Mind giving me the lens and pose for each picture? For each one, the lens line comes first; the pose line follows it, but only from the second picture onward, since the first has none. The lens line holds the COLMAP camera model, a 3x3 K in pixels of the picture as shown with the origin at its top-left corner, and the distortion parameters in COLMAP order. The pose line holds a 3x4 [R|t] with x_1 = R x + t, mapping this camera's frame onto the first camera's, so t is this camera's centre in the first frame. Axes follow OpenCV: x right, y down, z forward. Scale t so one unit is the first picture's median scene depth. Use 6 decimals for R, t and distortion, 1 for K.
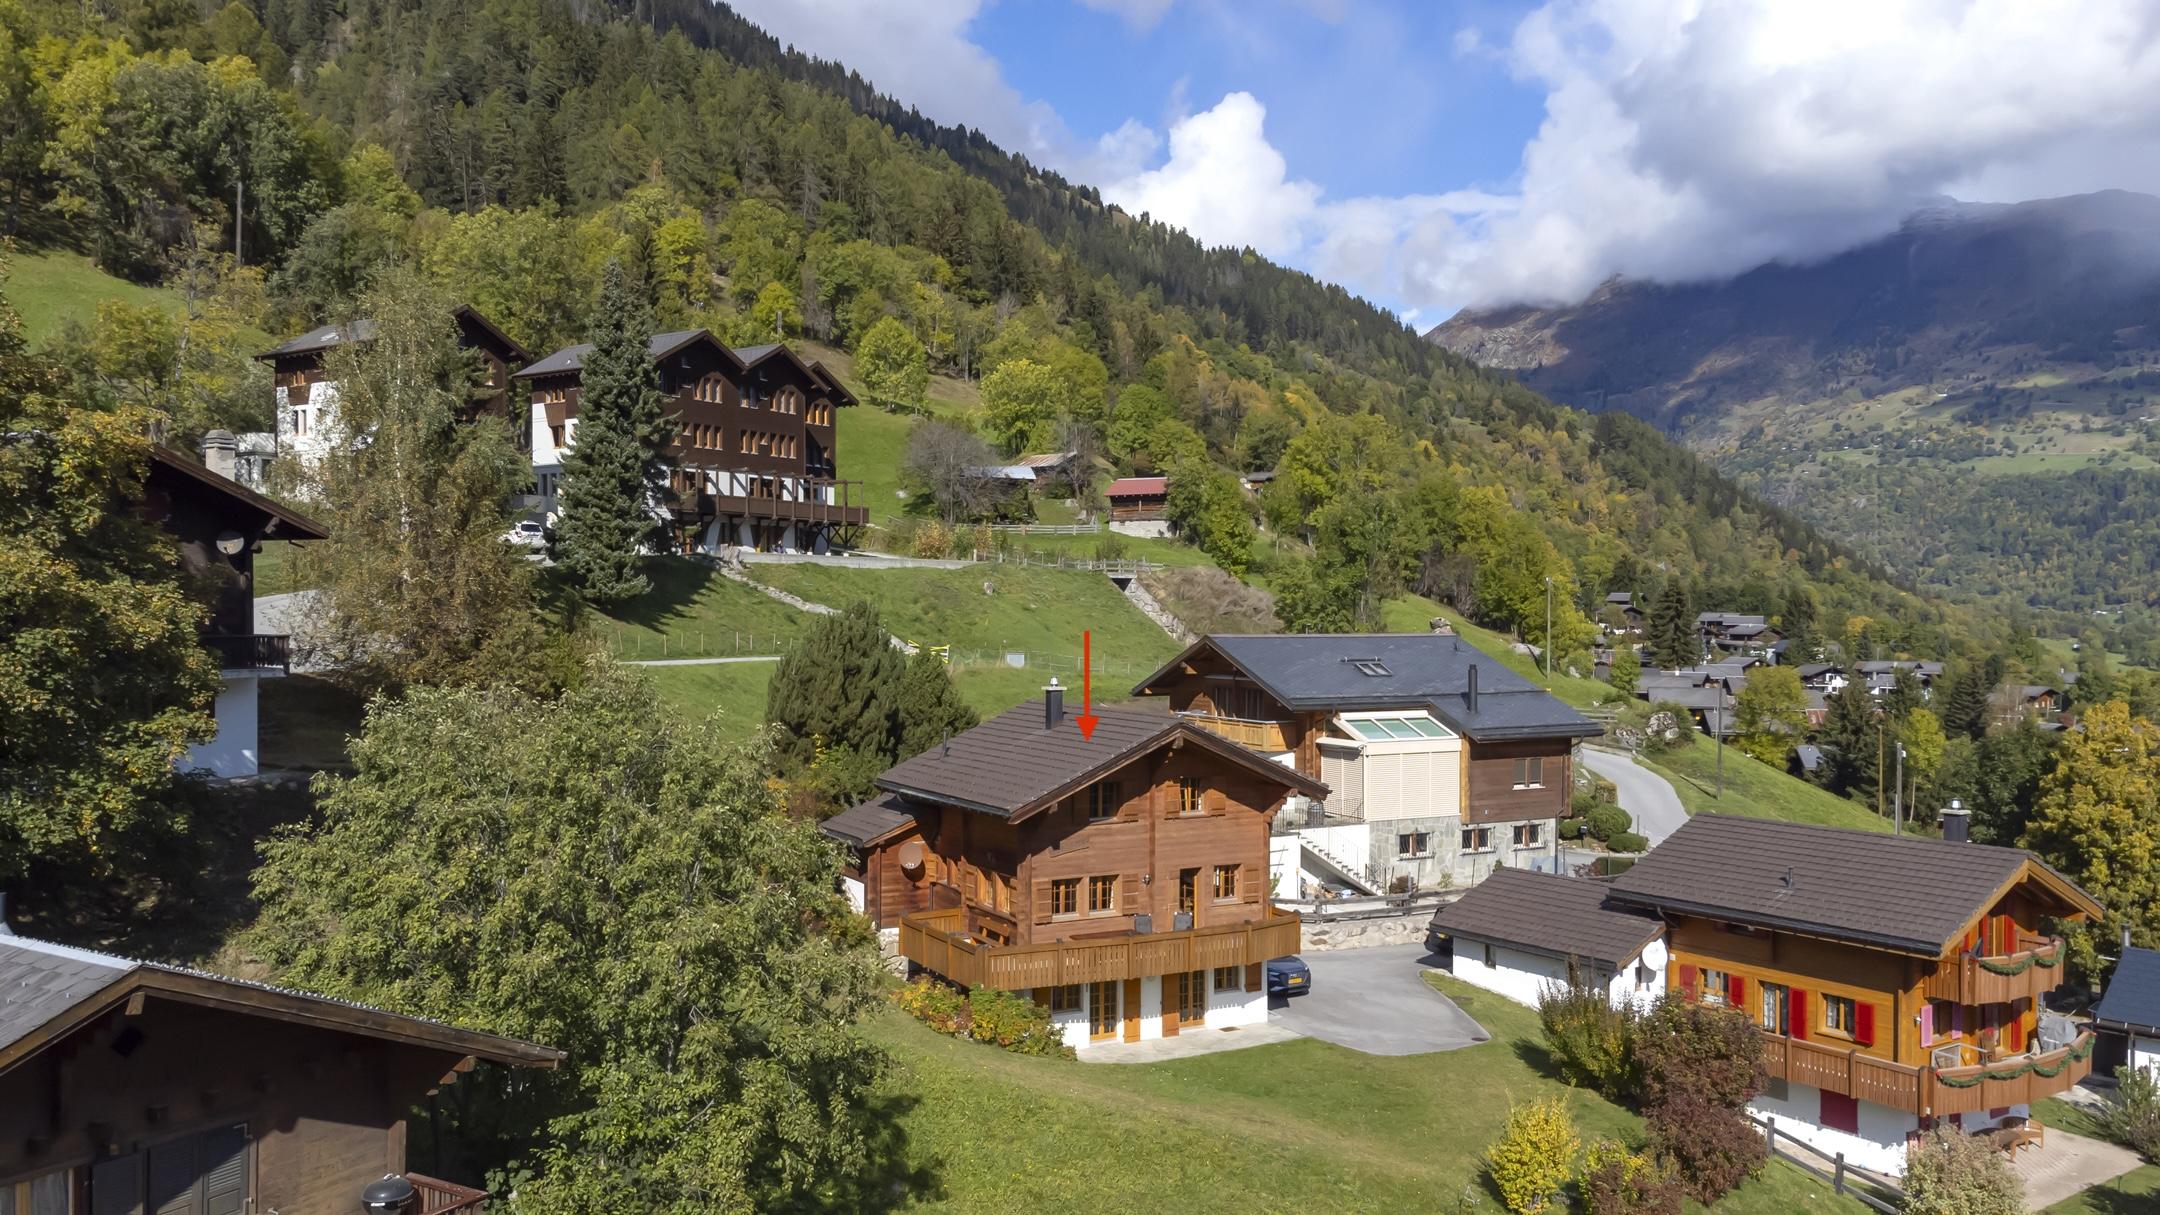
lens RADIAL K [[1547.5, 0, 1080.0], [0, 1547.5, 607.5], [0, 0, 1]] dist [0.027516, 0.009971]
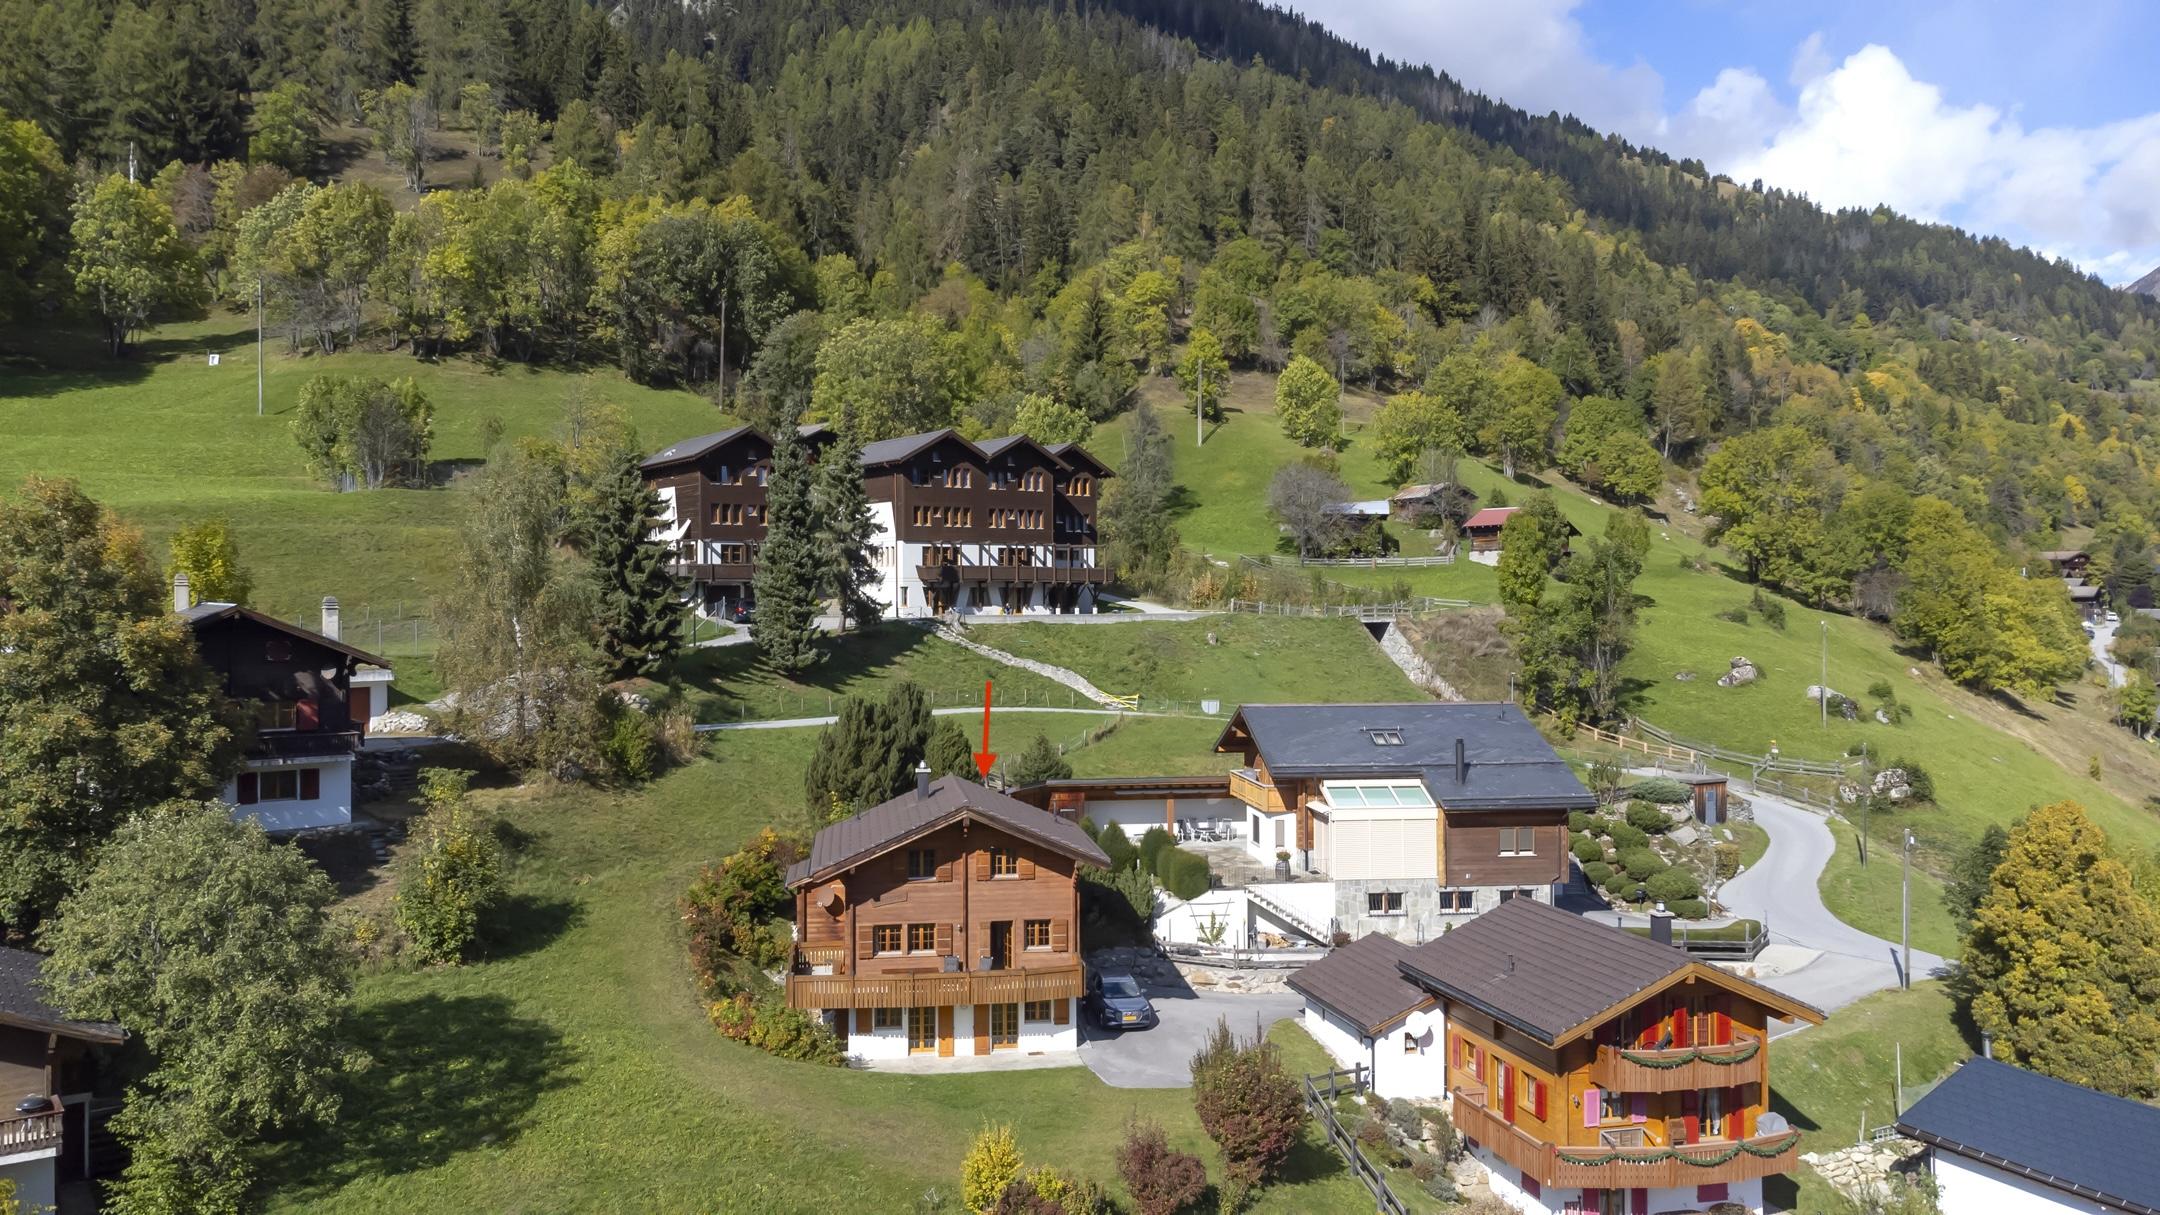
lens RADIAL K [[1533.6, 0, 1149.0], [0, 1533.6, 575.4], [0, 0, 1]] dist [0.027772, 0.001691]
pose [[0.939226, -0.010634, -0.343135, 0.408828], [0.005524, 0.999859, -0.015866, -0.059859], [0.343256, 0.013006, 0.939152, -0.083363]]
